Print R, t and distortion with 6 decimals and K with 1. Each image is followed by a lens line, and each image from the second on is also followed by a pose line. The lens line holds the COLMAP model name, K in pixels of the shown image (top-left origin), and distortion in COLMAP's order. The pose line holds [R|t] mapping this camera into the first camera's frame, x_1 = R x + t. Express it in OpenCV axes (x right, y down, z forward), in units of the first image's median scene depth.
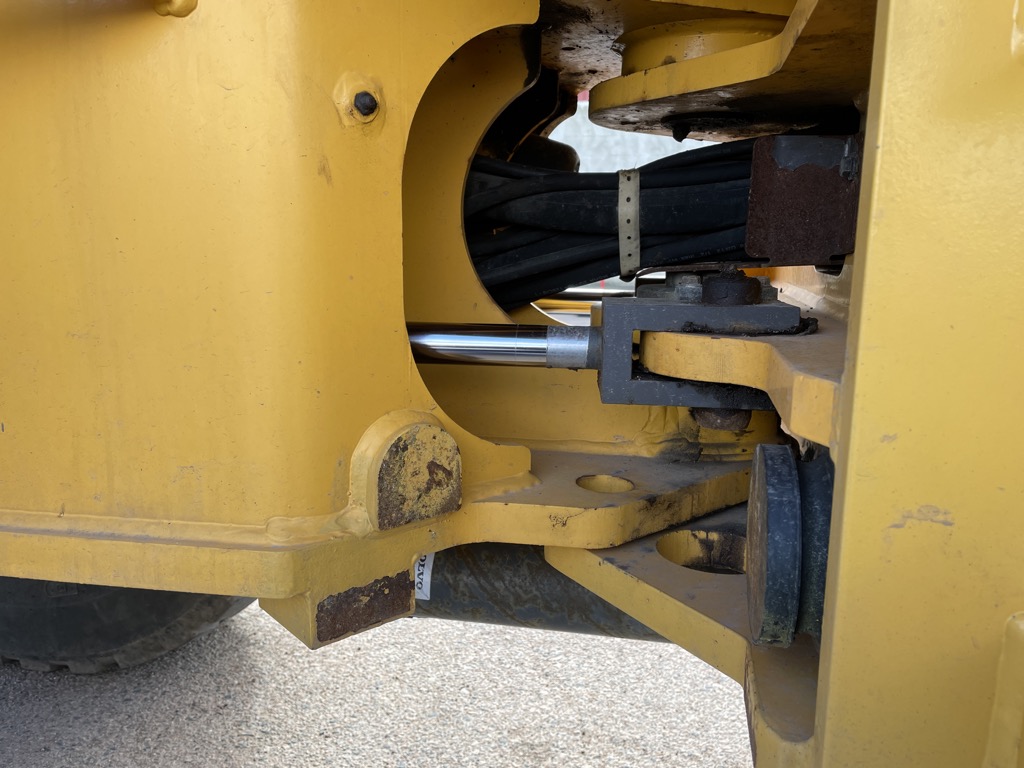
lens RADIAL K [[775.9, 0, 522.5], [0, 775.9, 363.2], [0, 0, 1]] dist [0.090074, -0.115516]
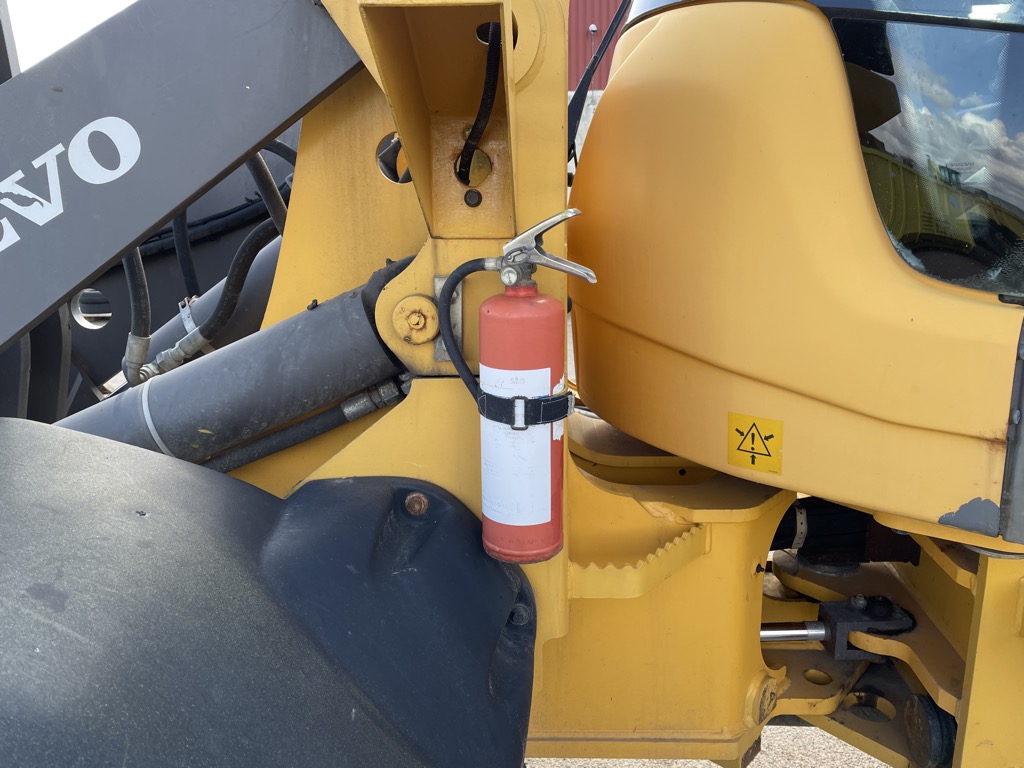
lens RADIAL K [[775.9, 0, 522.5], [0, 775.9, 363.2], [0, 0, 1]] dist [0.090074, -0.115516]
pose [[0.991586, -0.051751, 0.118659, -1.019068], [0.045232, 0.997350, 0.056990, -0.972014], [-0.121294, -0.051143, 0.991298, -1.172500]]
